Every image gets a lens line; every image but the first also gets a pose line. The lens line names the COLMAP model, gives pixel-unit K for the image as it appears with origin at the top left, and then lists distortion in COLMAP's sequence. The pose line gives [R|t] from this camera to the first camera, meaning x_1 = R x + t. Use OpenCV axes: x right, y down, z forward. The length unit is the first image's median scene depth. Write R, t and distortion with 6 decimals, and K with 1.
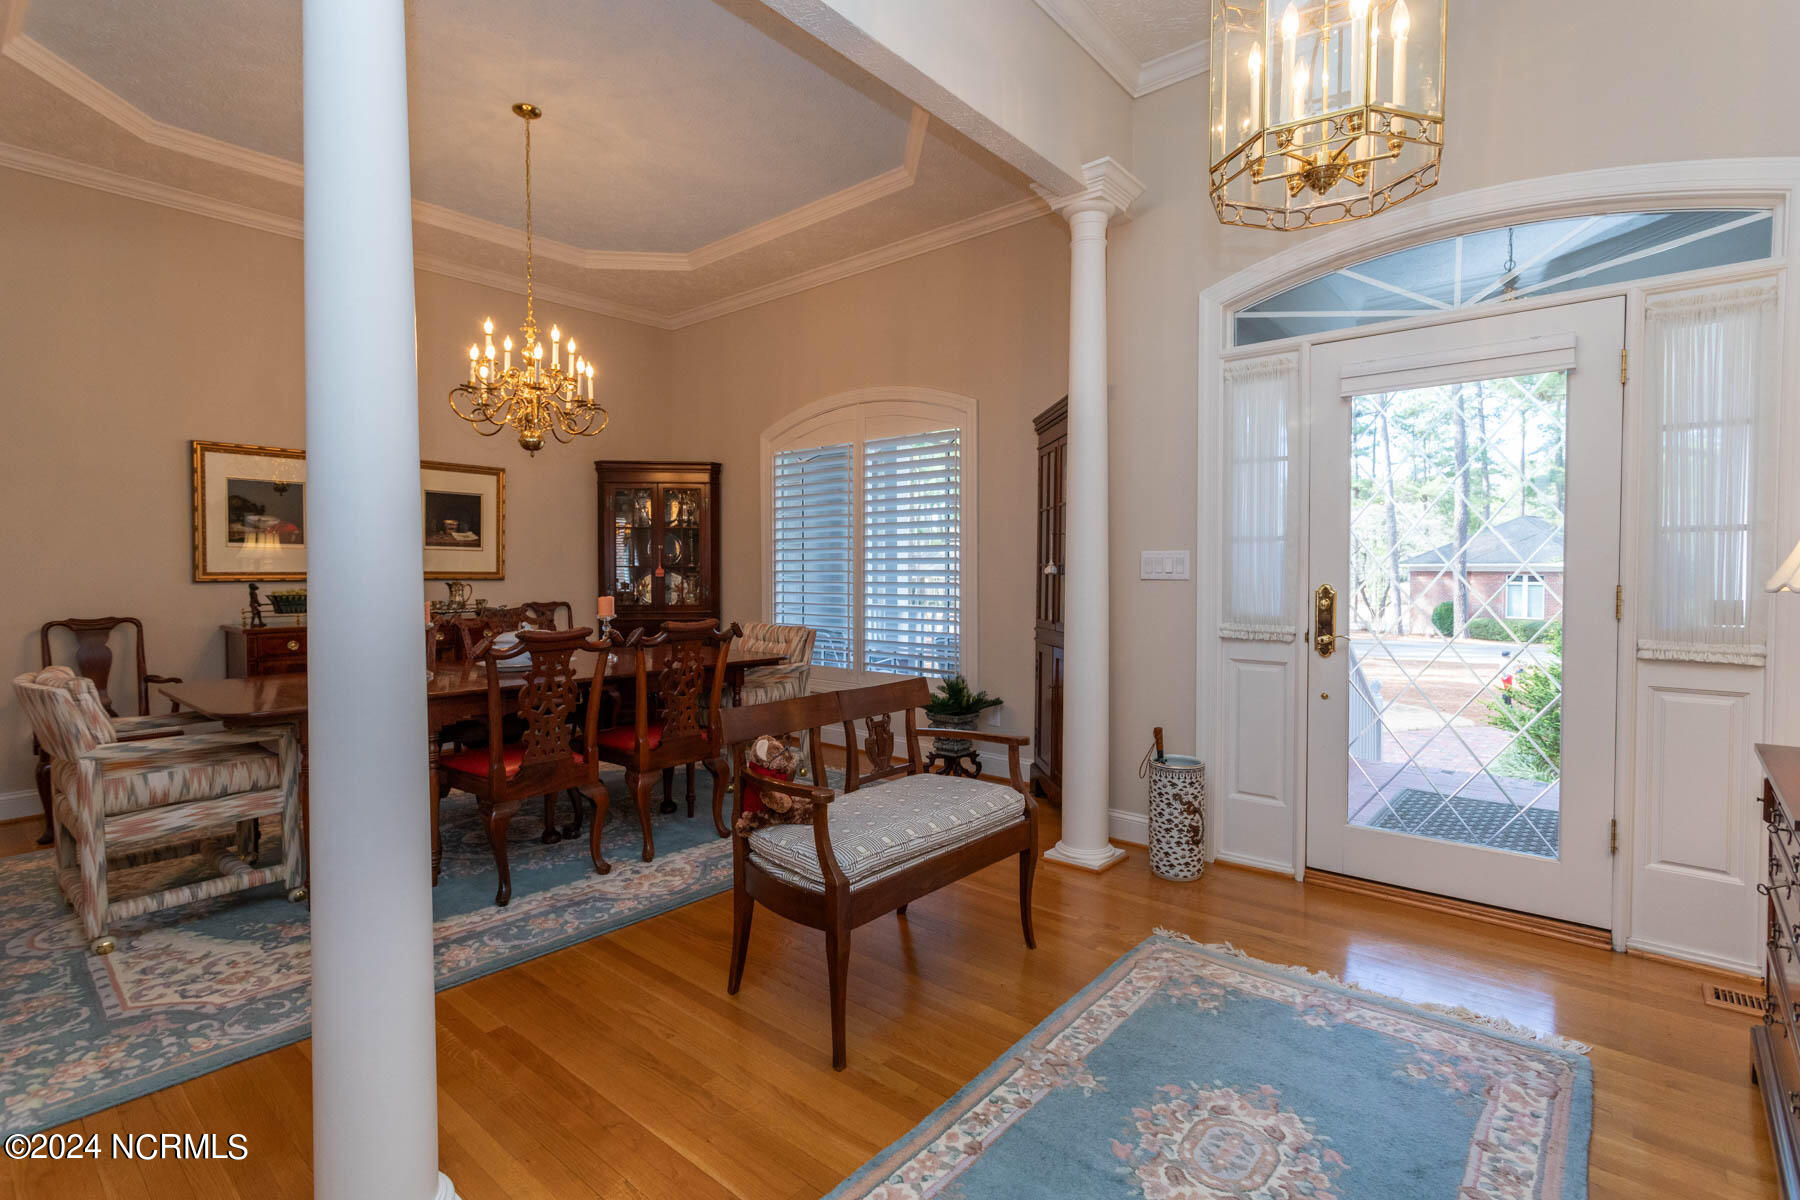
lens RADIAL K [[855.1, 0, 905.2], [0, 855.1, 592.8], [0, 0, 1]] dist [-0.001582, -0.000067]
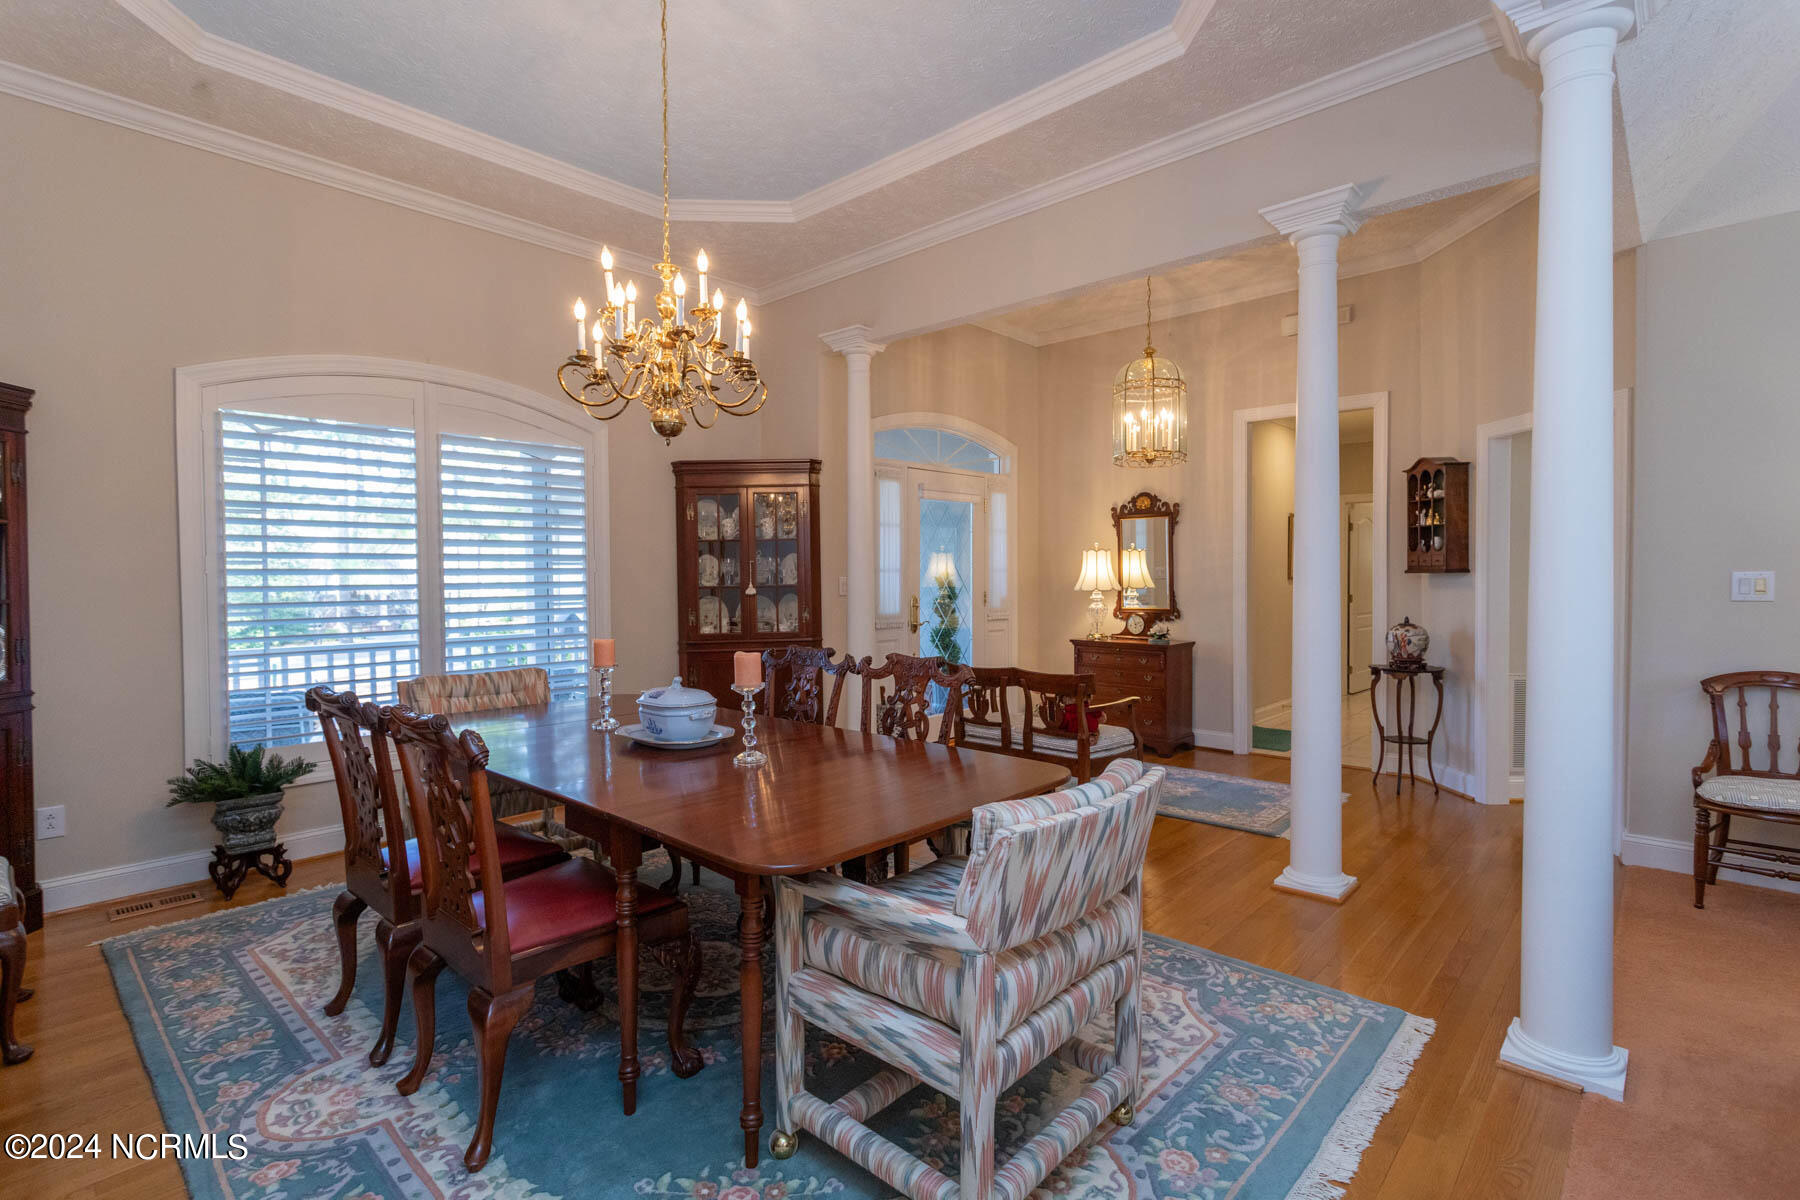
lens RADIAL K [[848.2, 0, 903.5], [0, 848.2, 593.5], [0, 0, 1]] dist [0.001118, 0.000485]
pose [[0.032588, -0.023319, 0.999197, -1.045850], [0.038883, 0.999001, 0.022046, -0.041243], [-0.998712, 0.038134, 0.033462, 0.717499]]
